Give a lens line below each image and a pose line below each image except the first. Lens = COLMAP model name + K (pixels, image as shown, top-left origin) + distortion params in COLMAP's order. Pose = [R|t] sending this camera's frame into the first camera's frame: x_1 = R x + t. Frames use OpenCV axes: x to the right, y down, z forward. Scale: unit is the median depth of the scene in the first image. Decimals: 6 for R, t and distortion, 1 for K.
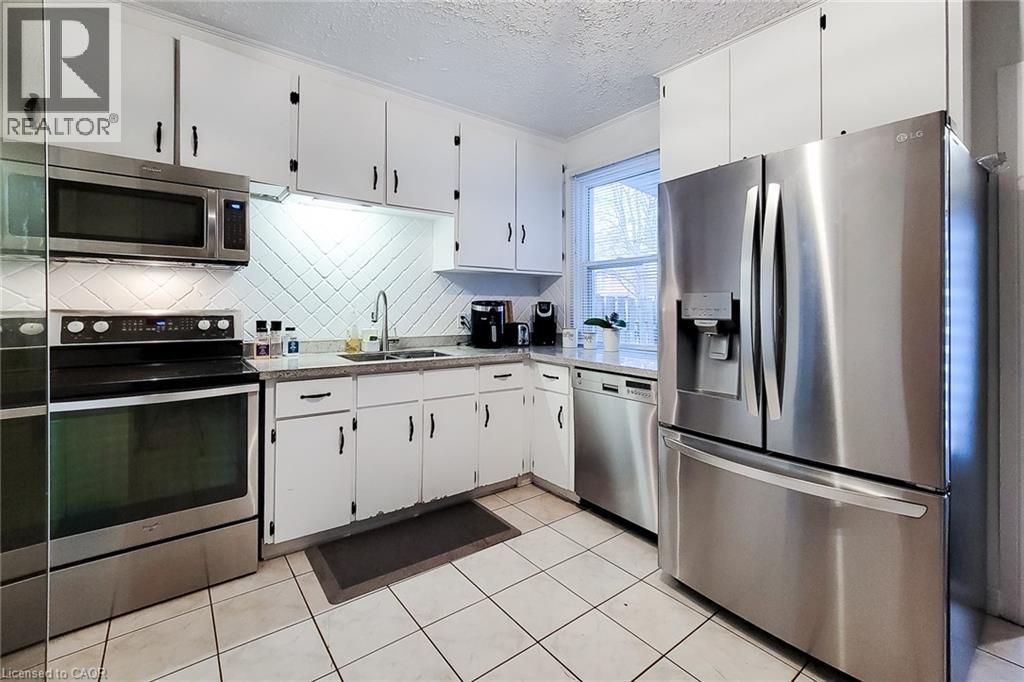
lens RADIAL K [[454.5, 0, 503.8], [0, 454.5, 307.2], [0, 0, 1]] dist [0.003853, -0.001550]
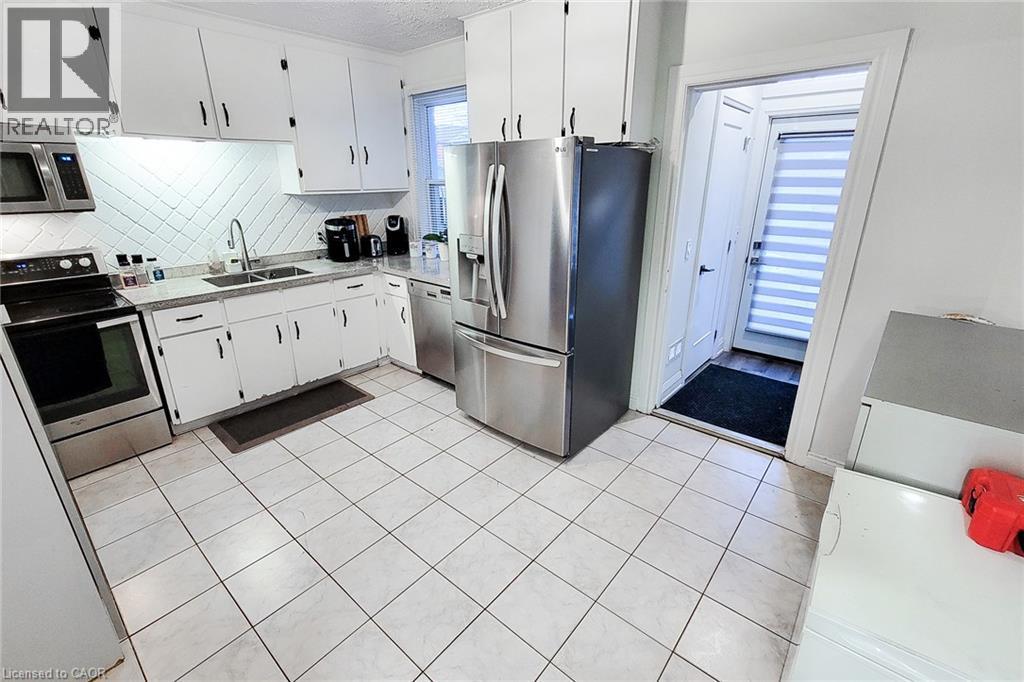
lens RADIAL K [[454.5, 0, 511.3], [0, 454.5, 337.4], [0, 0, 1]] dist [0.003853, -0.001550]
pose [[0.975193, -0.081594, 0.205772, 0.168286], [0.009899, 0.944732, 0.327694, -0.137995], [-0.221137, -0.317528, 0.922103, -0.332276]]
